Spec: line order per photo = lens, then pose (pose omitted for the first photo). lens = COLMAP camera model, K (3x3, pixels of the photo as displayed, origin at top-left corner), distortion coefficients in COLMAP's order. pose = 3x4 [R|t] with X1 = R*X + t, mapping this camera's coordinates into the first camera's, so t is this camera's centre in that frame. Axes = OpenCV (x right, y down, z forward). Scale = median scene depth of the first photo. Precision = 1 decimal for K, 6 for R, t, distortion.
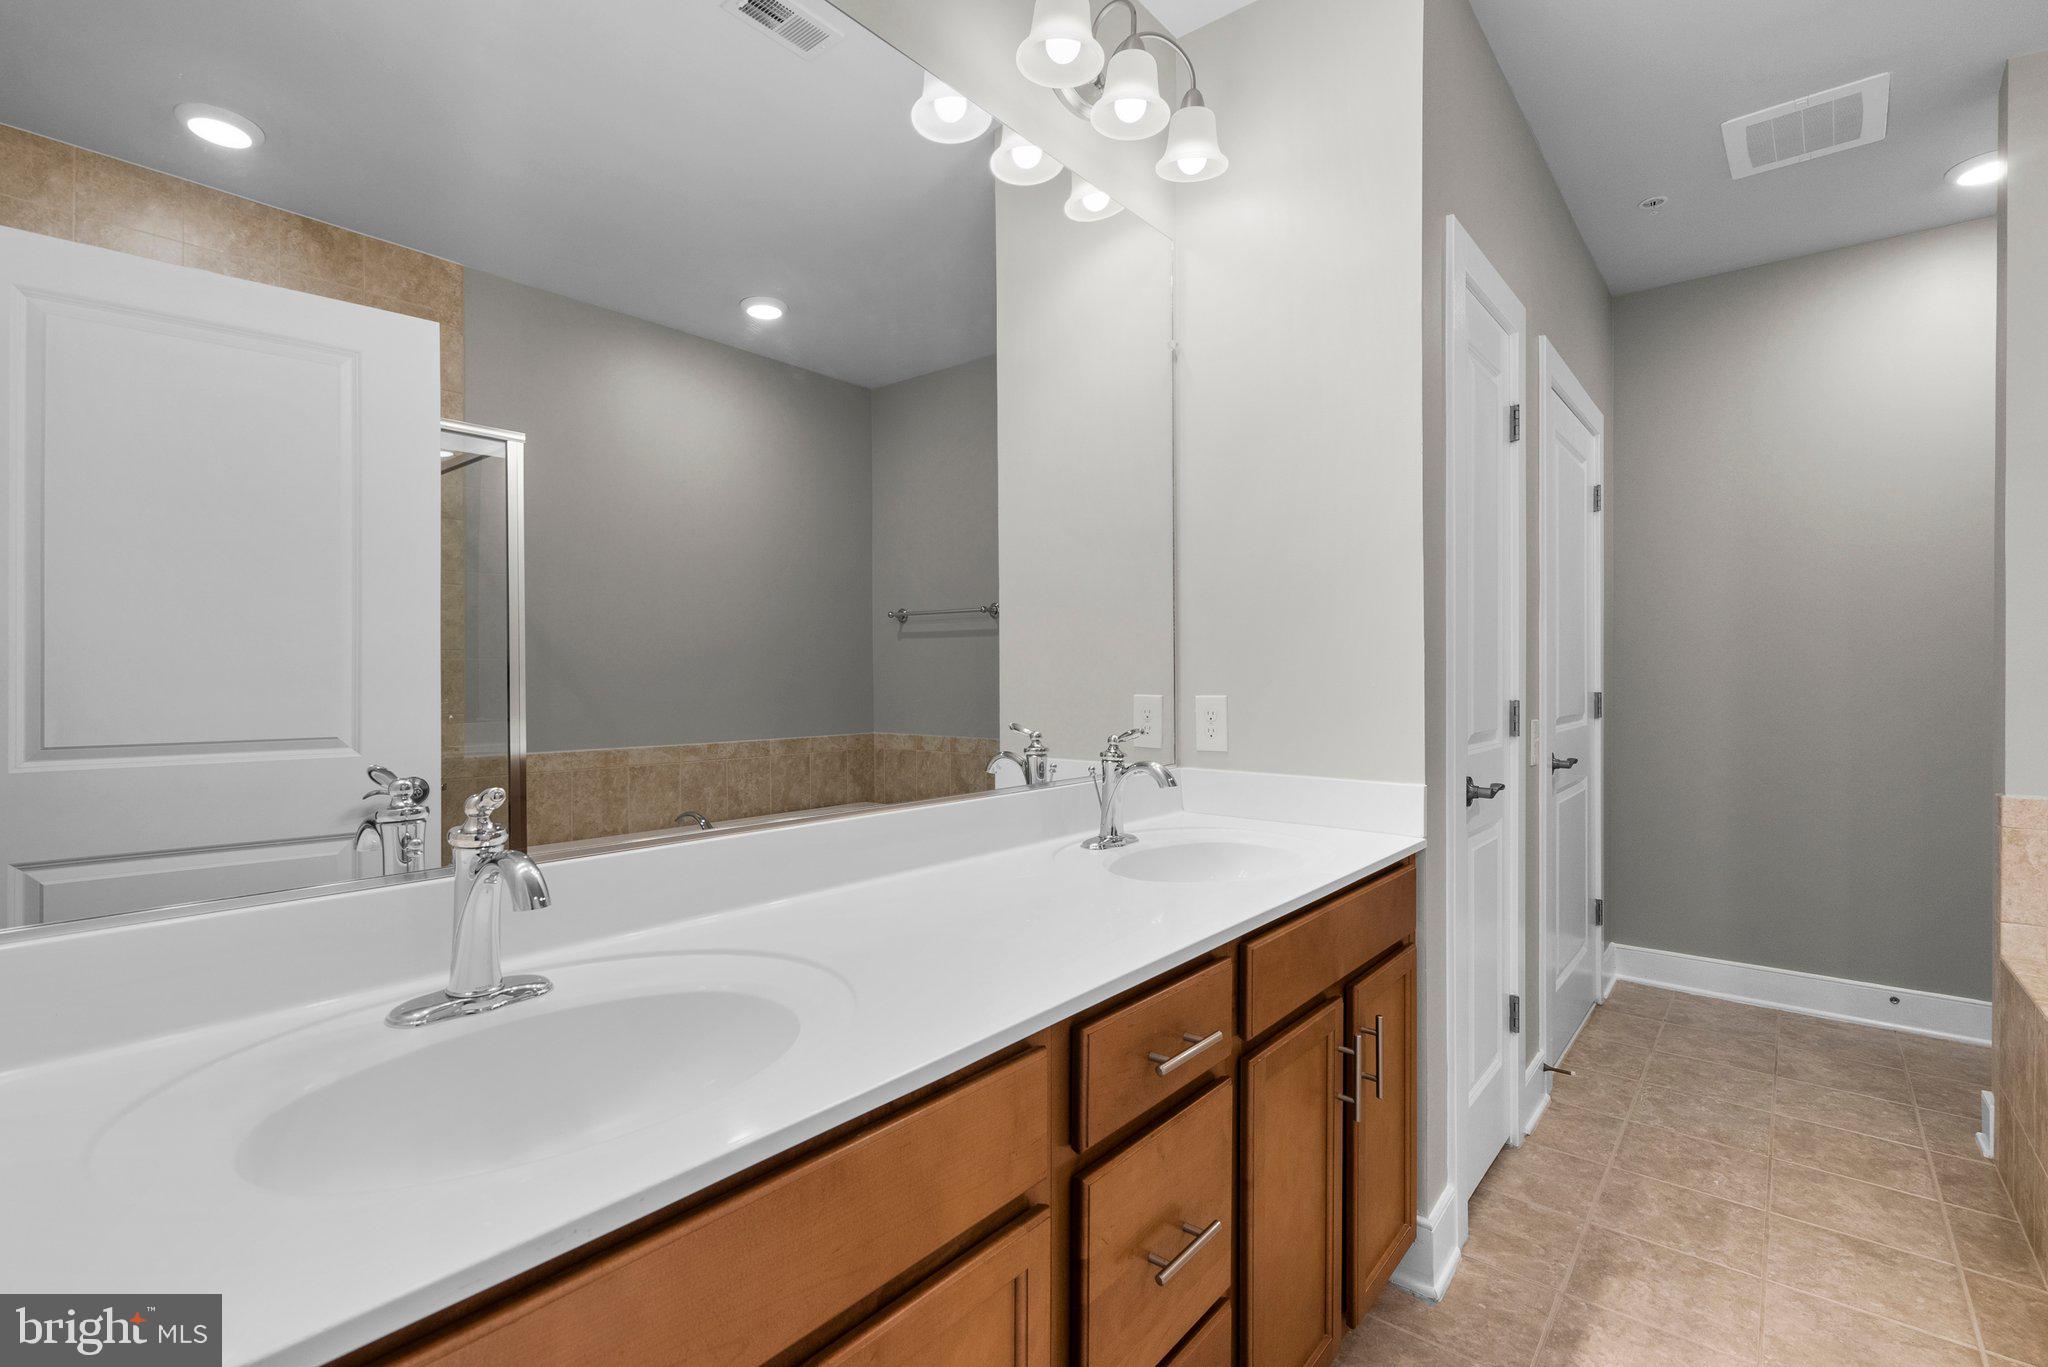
lens RADIAL K [[937.4, 0, 1008.2], [0, 937.4, 686.4], [0, 0, 1]] dist [0.001860, 0.000614]
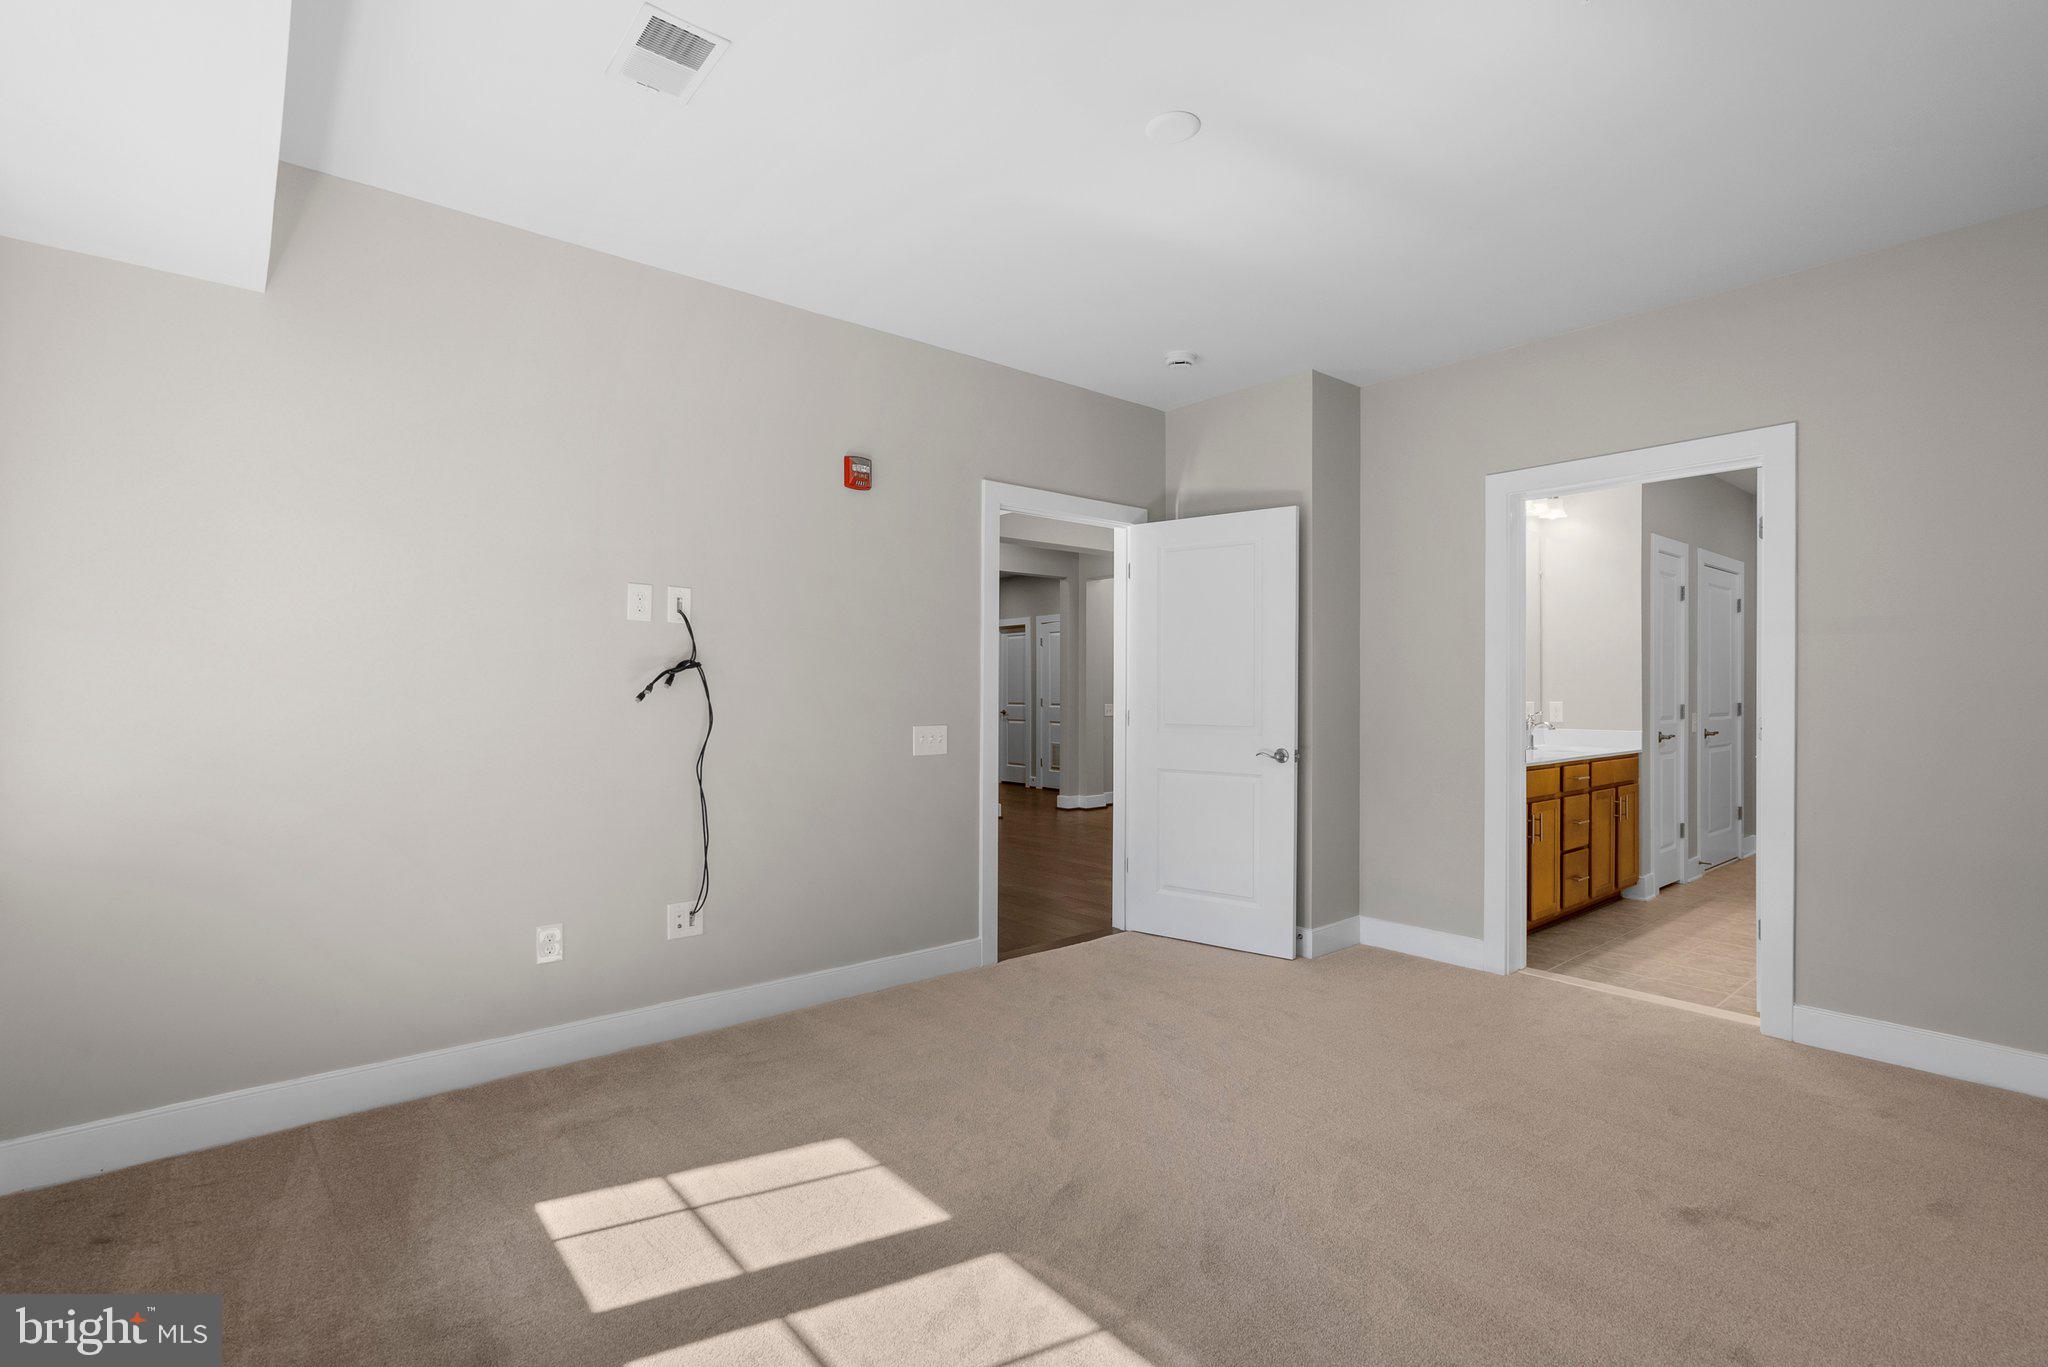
lens RADIAL K [[942.9, 0, 1028.0], [0, 942.9, 698.5], [0, 0, 1]] dist [-0.001729, 0.000690]
pose [[0.985697, 0.002953, -0.168502, -0.814683], [-0.003551, 0.999988, -0.003244, 0.014227], [0.168490, 0.003795, 0.985696, -1.906608]]
